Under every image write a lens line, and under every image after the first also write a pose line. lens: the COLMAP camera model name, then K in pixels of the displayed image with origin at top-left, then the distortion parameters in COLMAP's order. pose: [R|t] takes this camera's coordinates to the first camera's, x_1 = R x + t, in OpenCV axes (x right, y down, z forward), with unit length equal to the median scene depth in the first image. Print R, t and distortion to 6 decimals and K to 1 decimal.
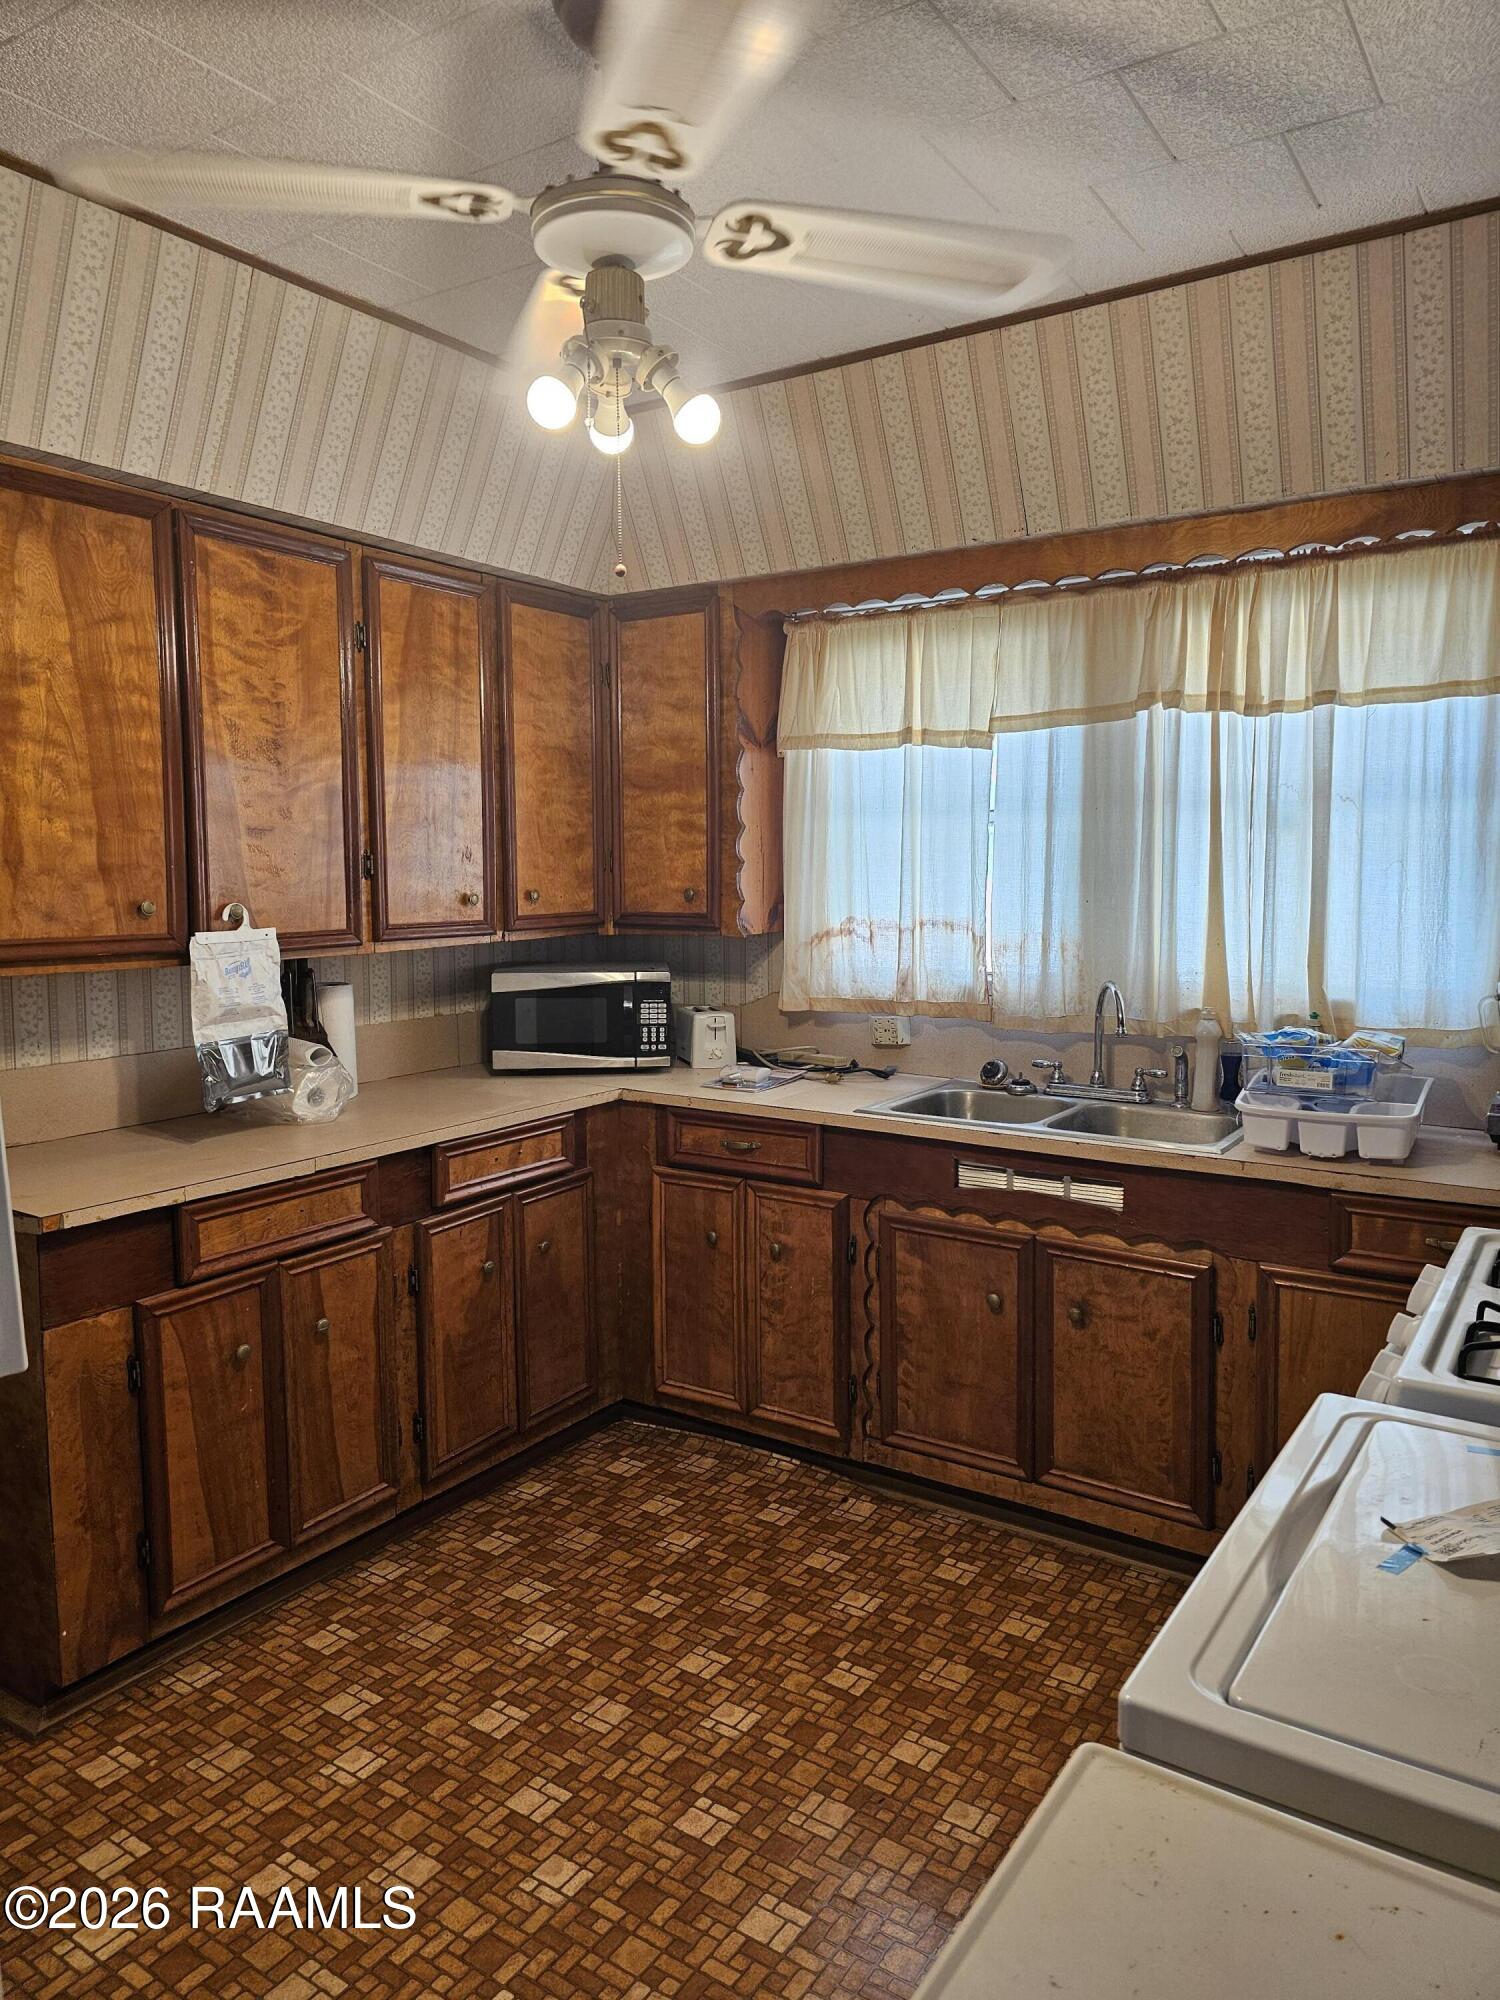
lens RADIAL K [[1329.4, 0, 800.5], [0, 1329.4, 952.5], [0, 0, 1]] dist [-0.001268, -0.001238]
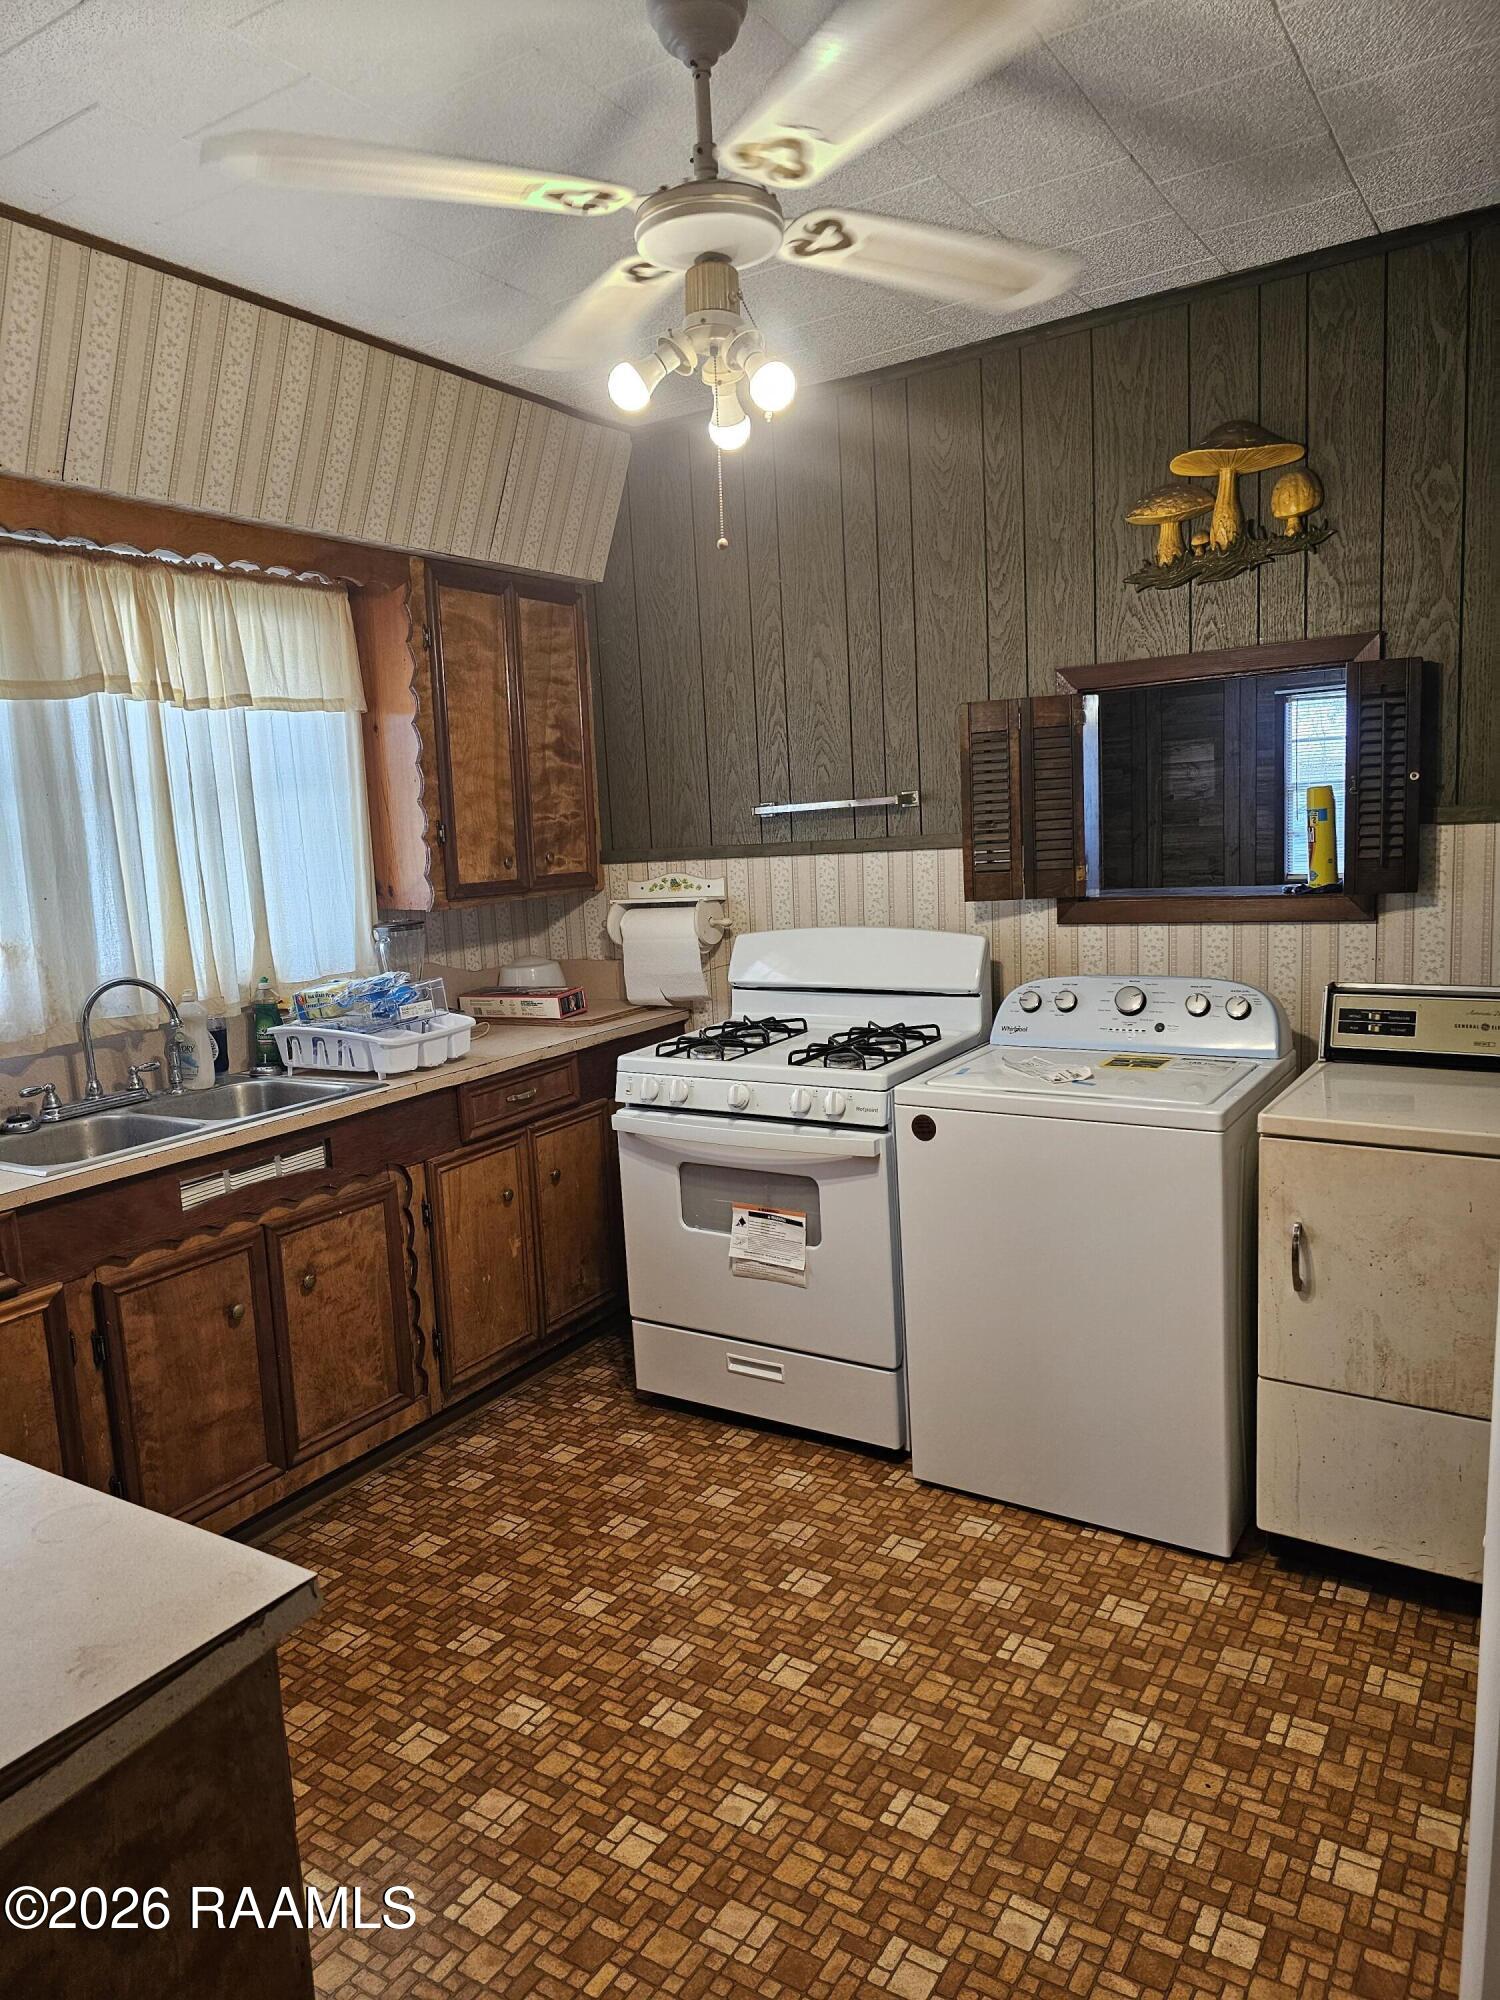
lens RADIAL K [[1335.3, 0, 731.6], [0, 1335.3, 974.3], [0, 0, 1]] dist [0.076849, -0.072546]
pose [[0.014269, -0.115538, 0.993201, -0.795396], [0.129142, 0.985195, 0.112752, -0.039020], [-0.991523, 0.126655, 0.028979, 0.602012]]
